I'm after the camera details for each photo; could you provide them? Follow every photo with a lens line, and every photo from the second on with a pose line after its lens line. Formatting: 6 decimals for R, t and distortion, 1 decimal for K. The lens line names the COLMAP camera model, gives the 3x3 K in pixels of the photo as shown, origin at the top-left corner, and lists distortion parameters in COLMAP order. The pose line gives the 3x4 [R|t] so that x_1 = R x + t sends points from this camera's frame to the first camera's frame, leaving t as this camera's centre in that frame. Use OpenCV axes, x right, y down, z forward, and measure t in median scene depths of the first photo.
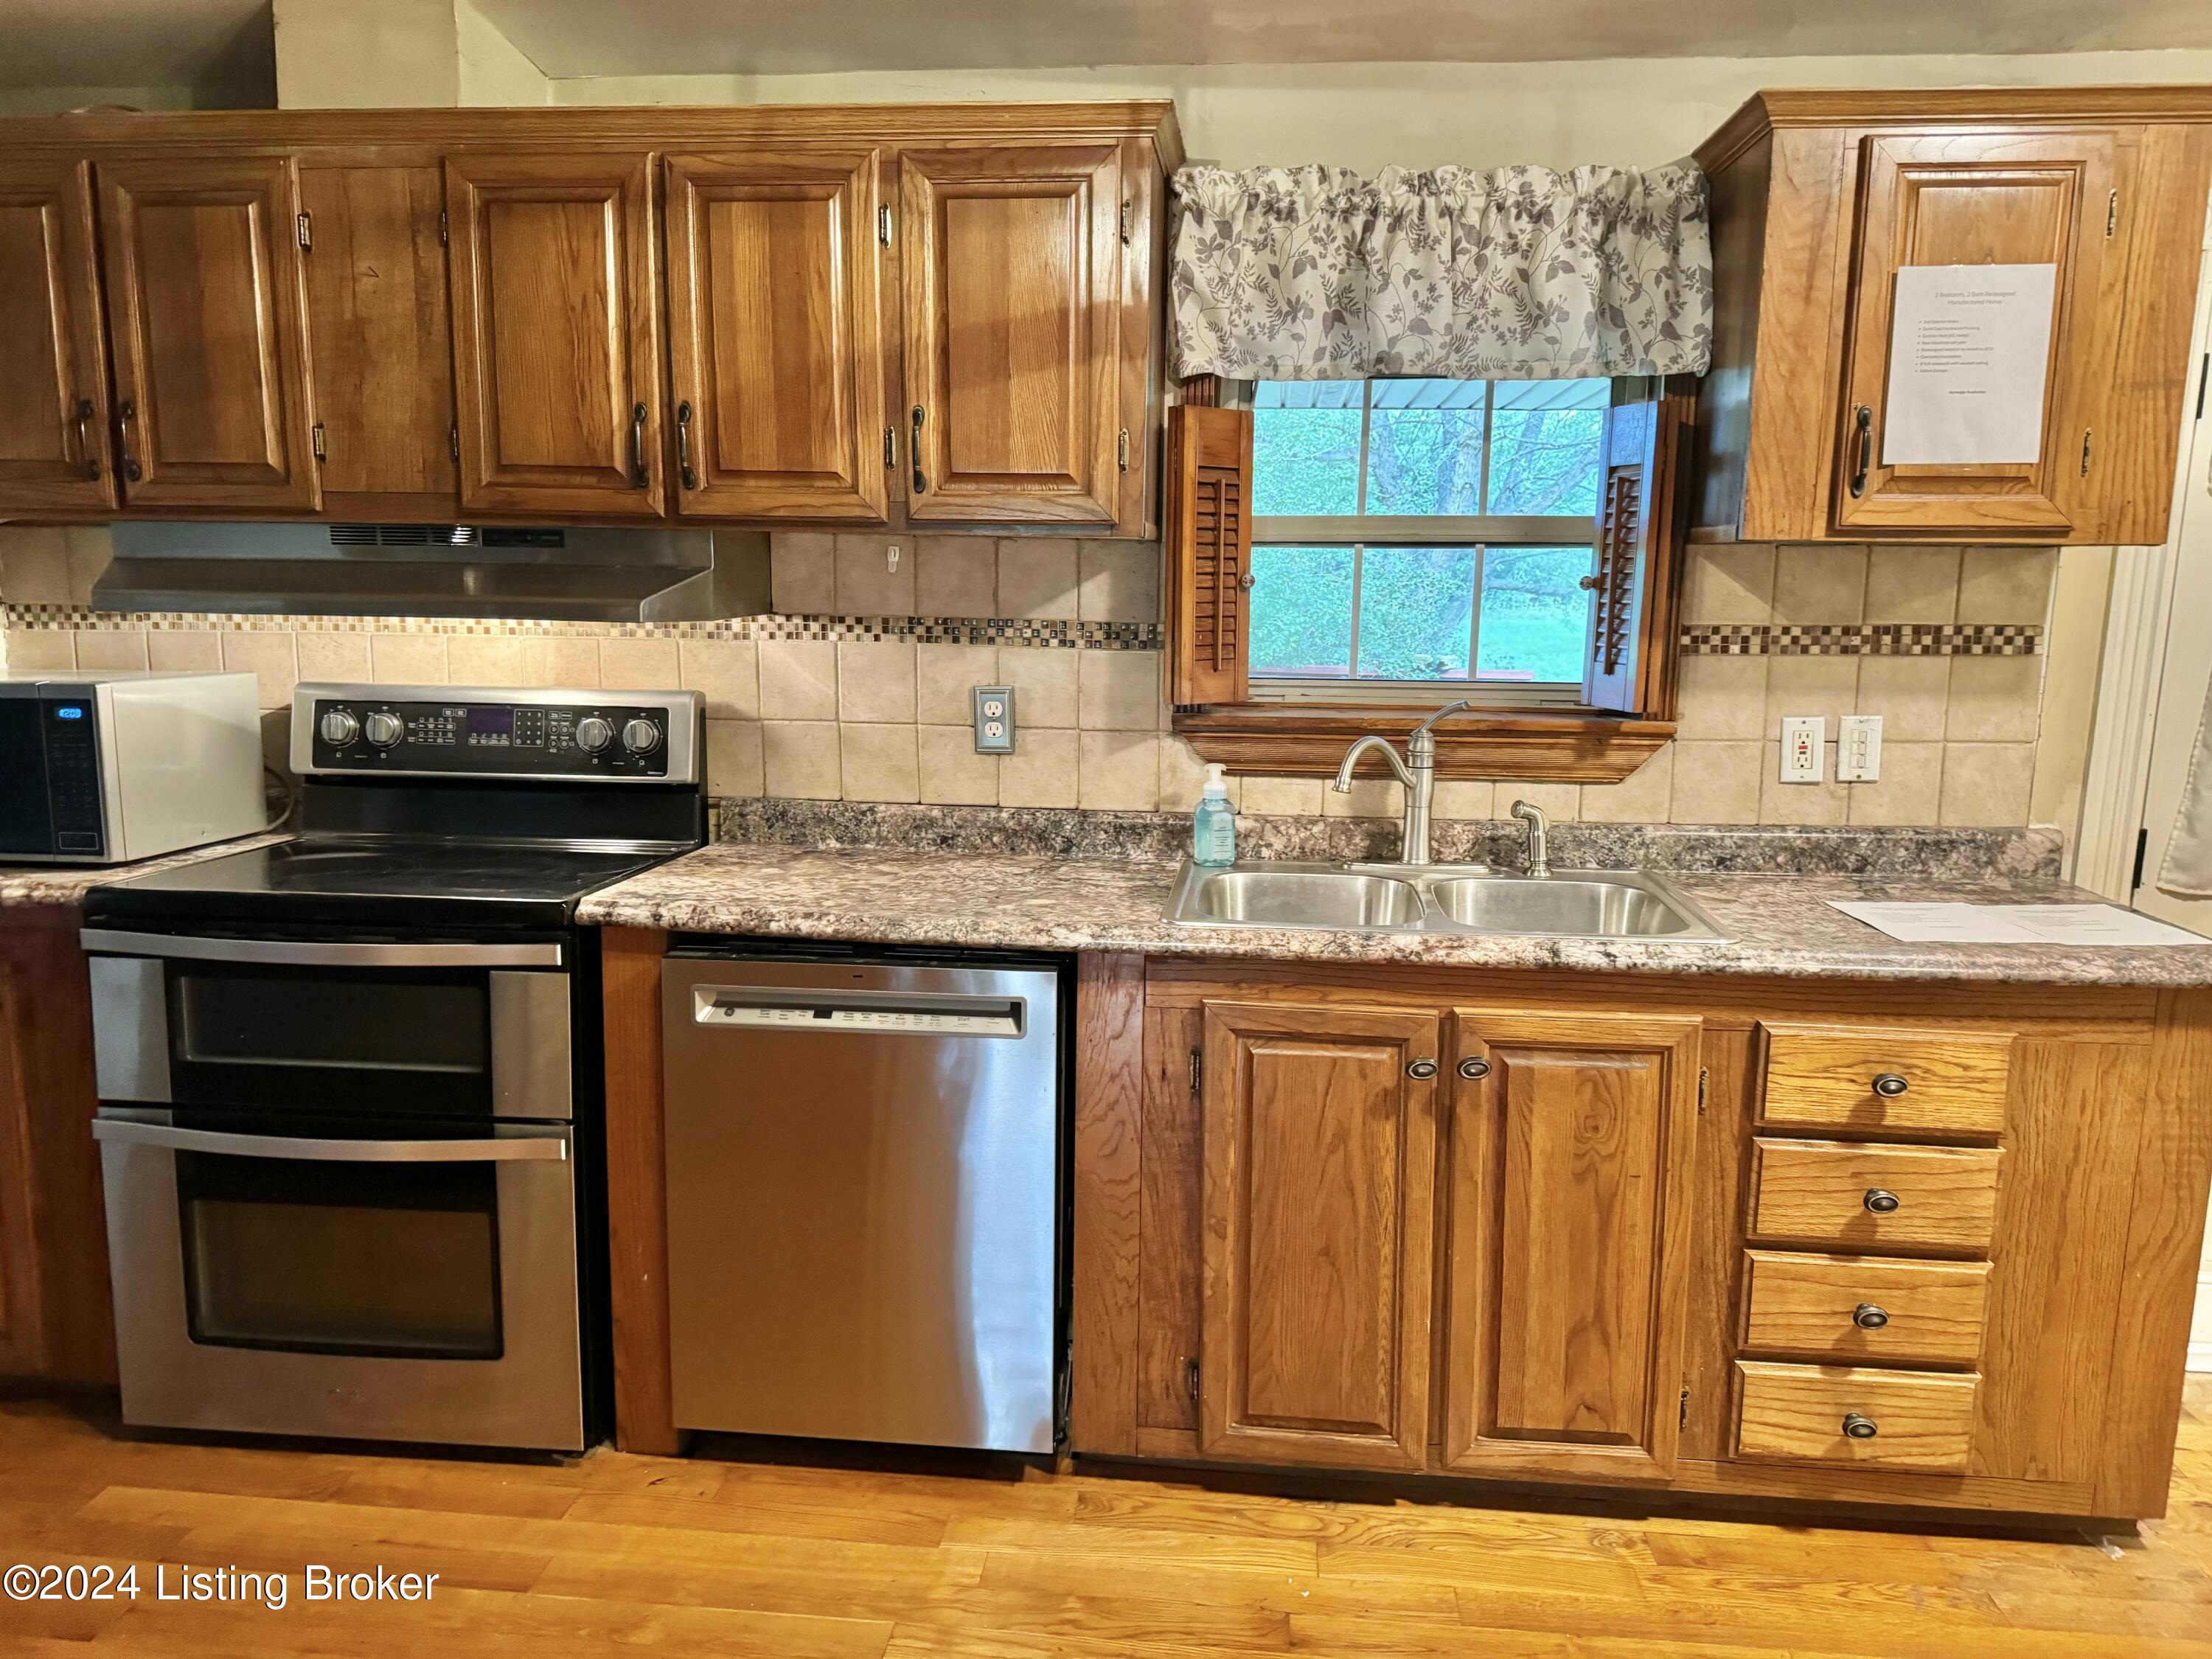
lens RADIAL K [[1557.9, 0, 1104.9], [0, 1557.9, 810.9], [0, 0, 1]] dist [0.007832, 0.002783]
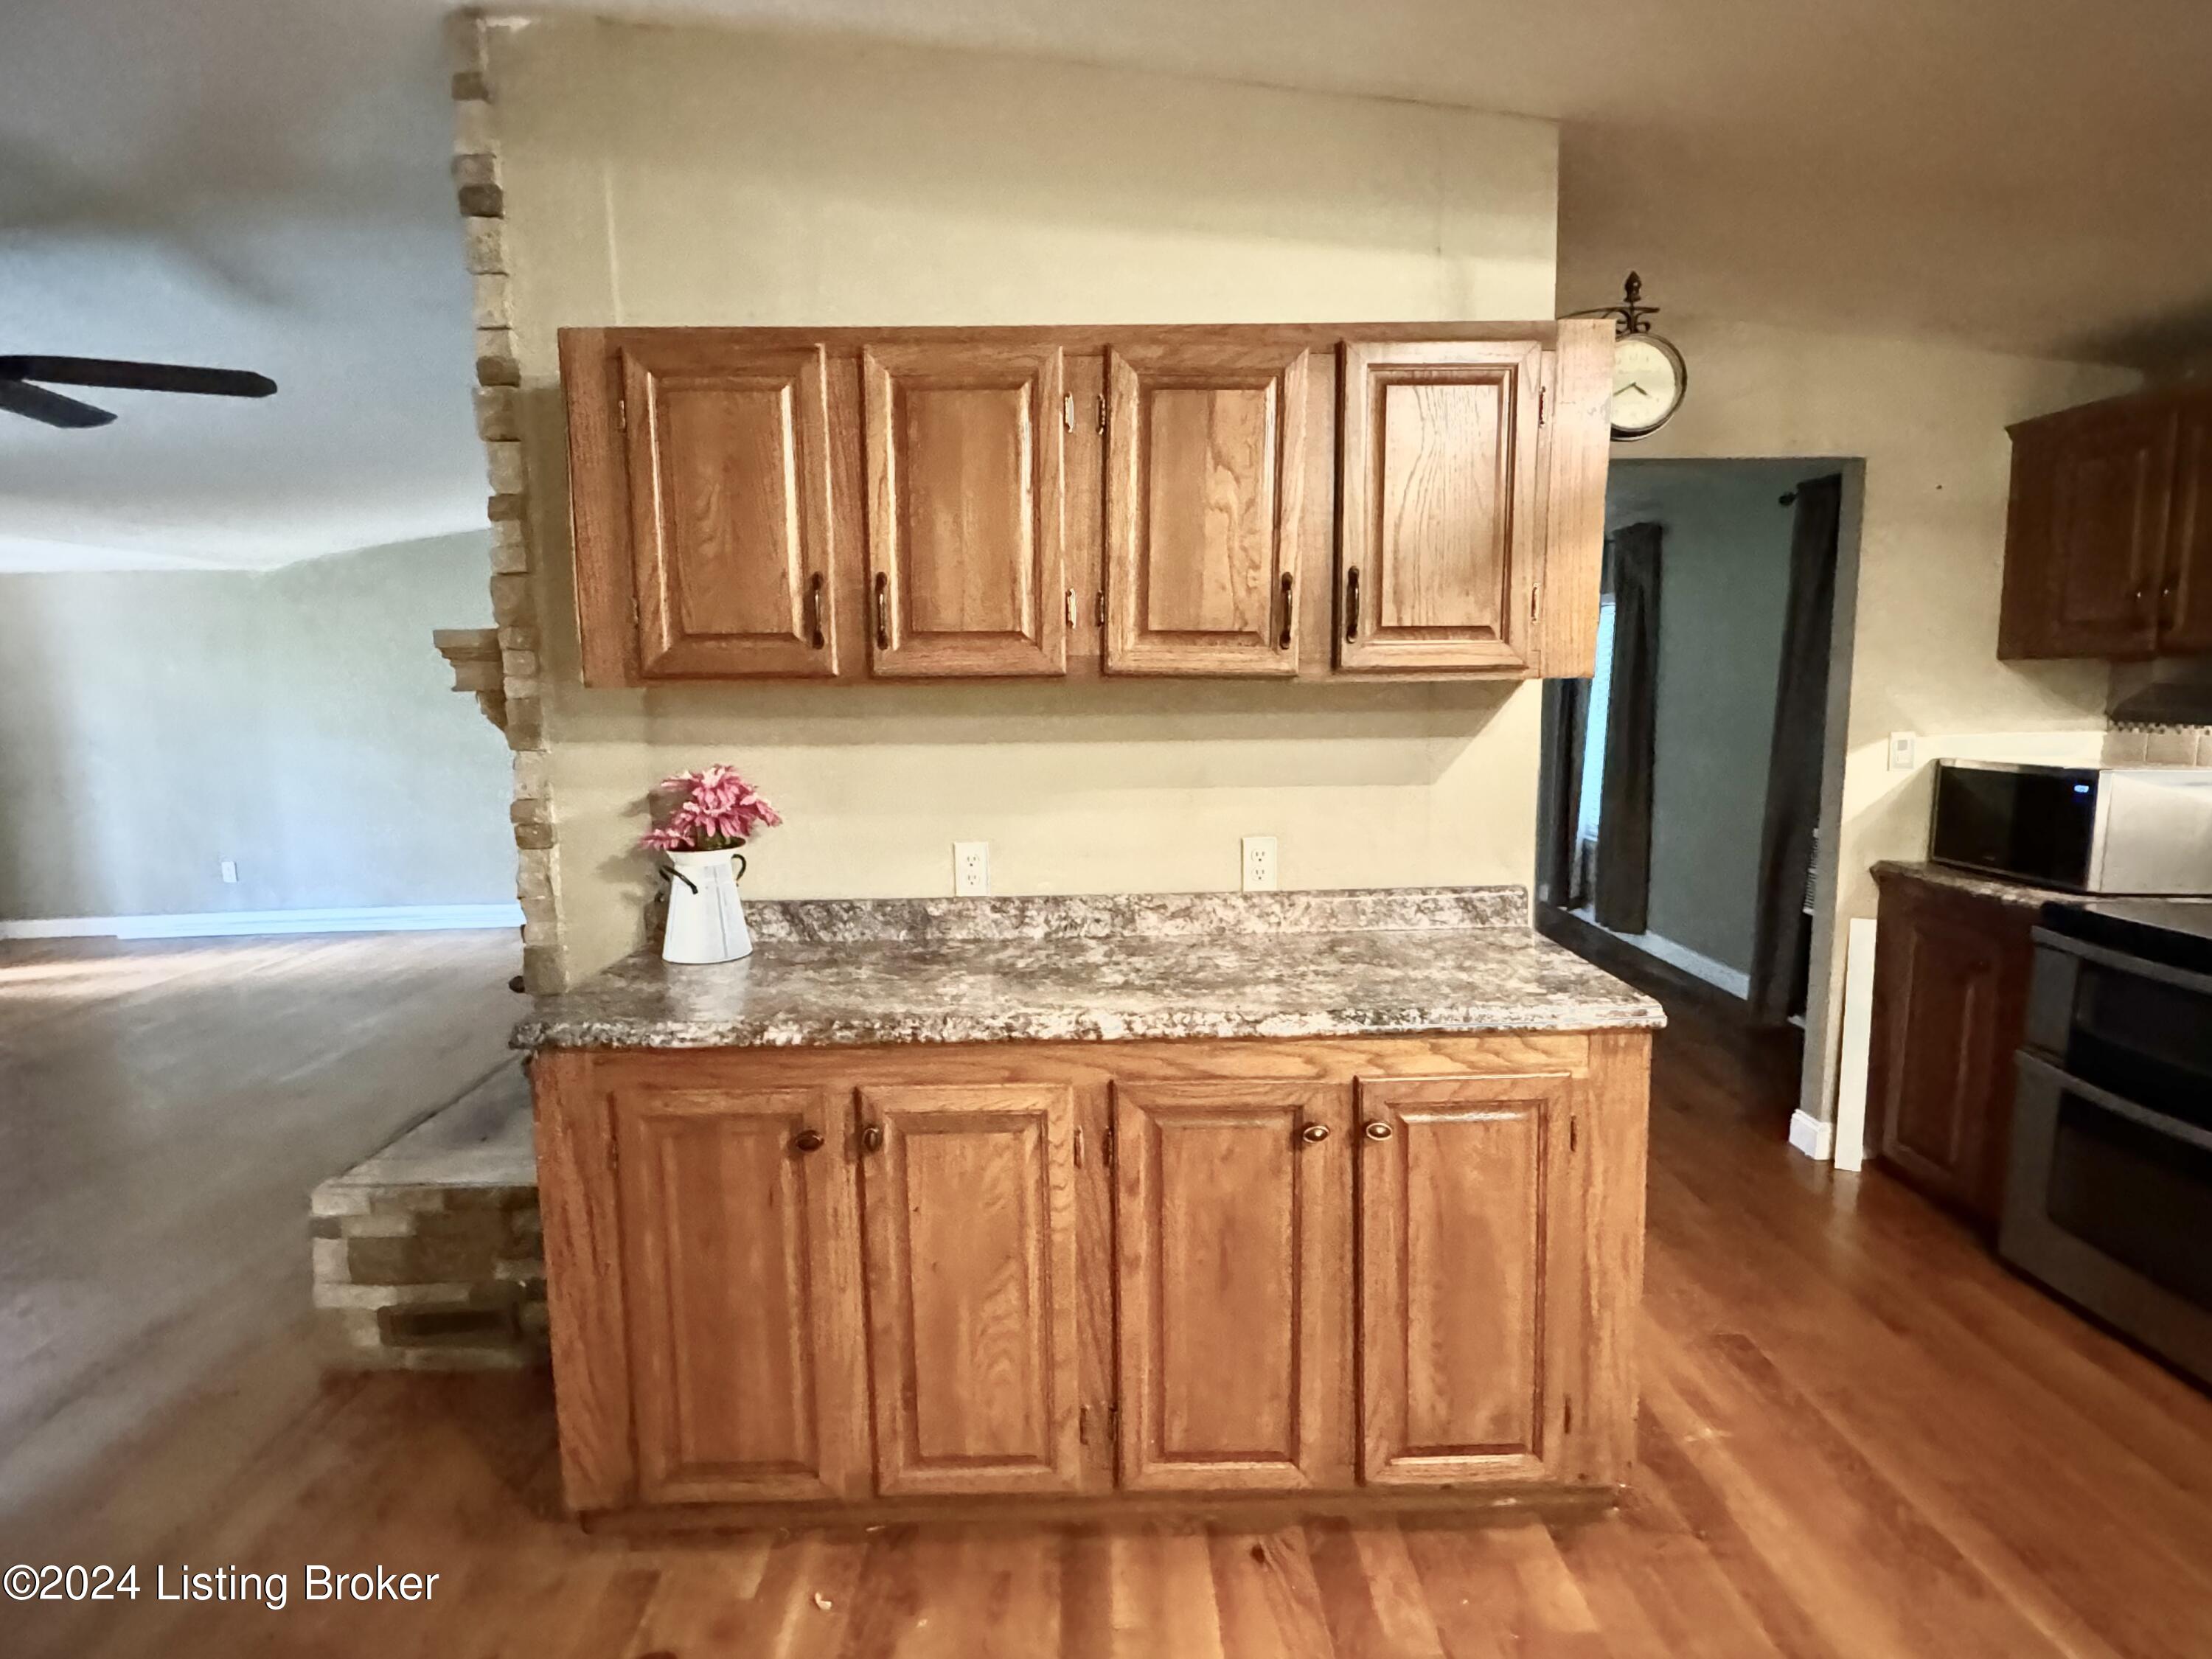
lens RADIAL K [[1200.5, 0, 1109.1], [0, 1200.5, 830.8], [0, 0, 1]] dist [-0.001049, -0.000169]
pose [[0.108713, 0.124224, -0.986281, 0.374648], [-0.145029, 0.983527, 0.107892, -0.011955], [0.983437, 0.131310, 0.124938, -0.053879]]
